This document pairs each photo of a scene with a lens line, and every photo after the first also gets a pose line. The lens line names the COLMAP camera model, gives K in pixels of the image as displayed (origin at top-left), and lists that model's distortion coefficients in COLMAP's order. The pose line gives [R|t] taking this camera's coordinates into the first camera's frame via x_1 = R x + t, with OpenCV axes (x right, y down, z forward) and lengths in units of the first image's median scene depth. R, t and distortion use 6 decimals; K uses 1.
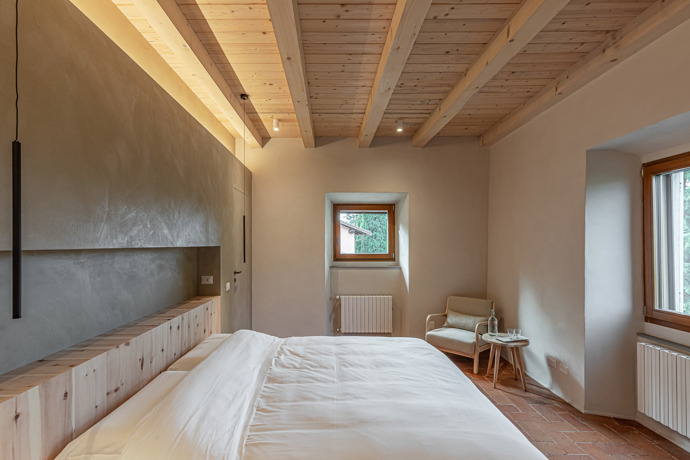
lens RADIAL K [[318.3, 0, 346.5], [0, 318.3, 238.4], [0, 0, 1]] dist [0.001830, 0.000605]
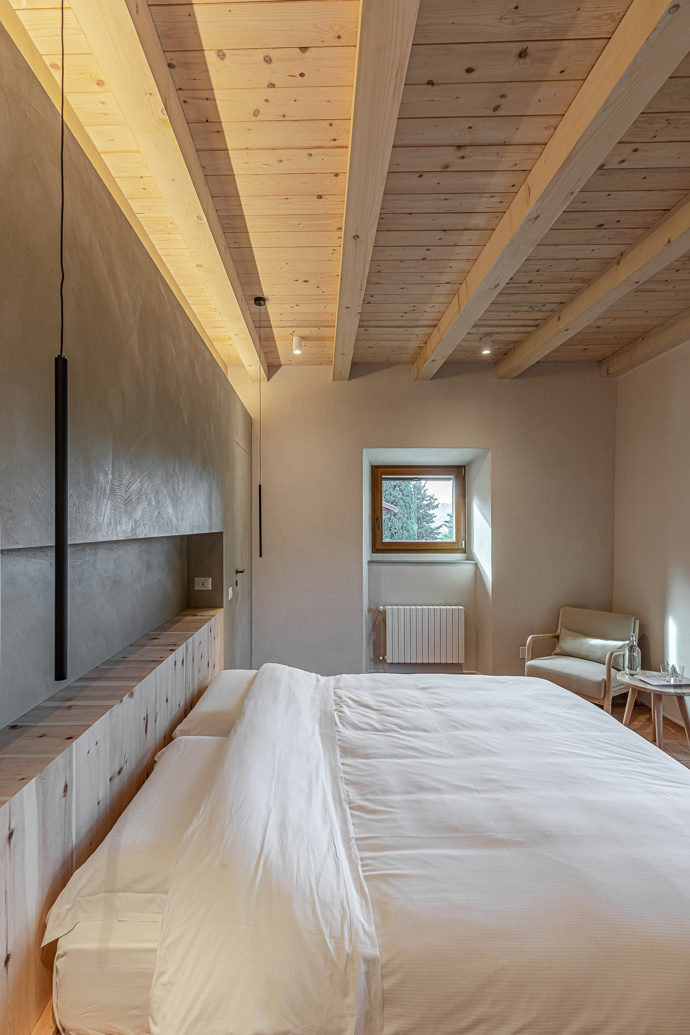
lens RADIAL K [[468.4, 0, 341.1], [0, 468.4, 513.3], [0, 0, 1]] dist [0.001203, 0.000265]
pose [[0.999782, 0.000546, -0.020853, -0.176577], [-0.000658, 0.999985, -0.005367, -0.010229], [0.020850, 0.005379, 0.999768, 0.066888]]
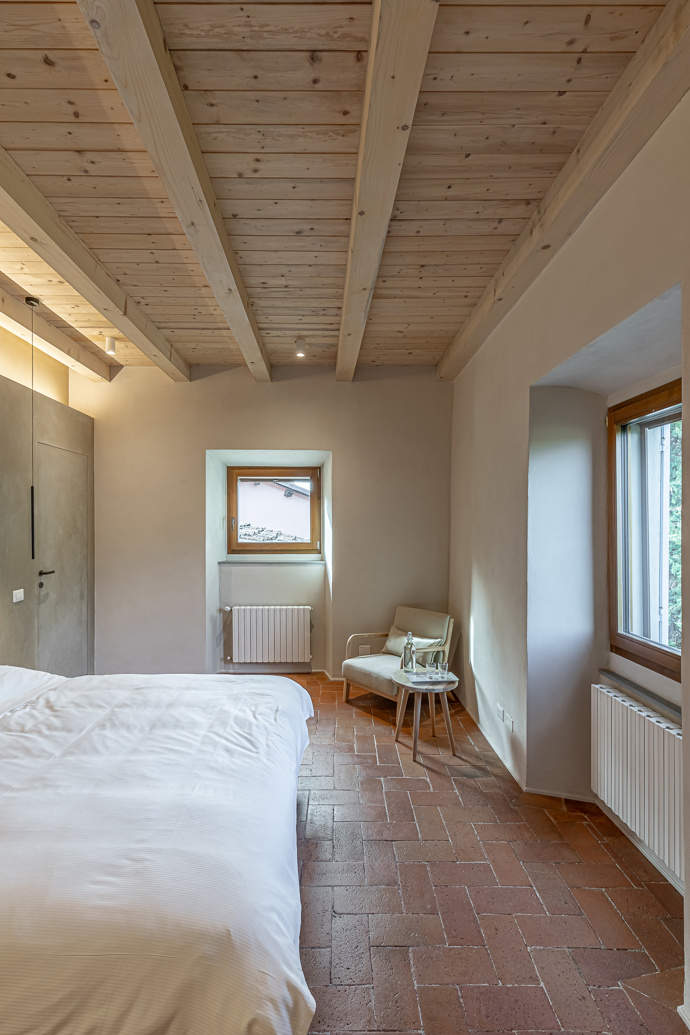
lens RADIAL K [[467.5, 0, 345.0], [0, 467.5, 517.5], [0, 0, 1]] dist [0.001805, 0.000070]
pose [[0.999912, 0.000360, 0.013248, 0.394400], [-0.000420, 0.999990, 0.004503, -0.016572], [-0.013246, -0.004508, 0.999902, 0.057190]]
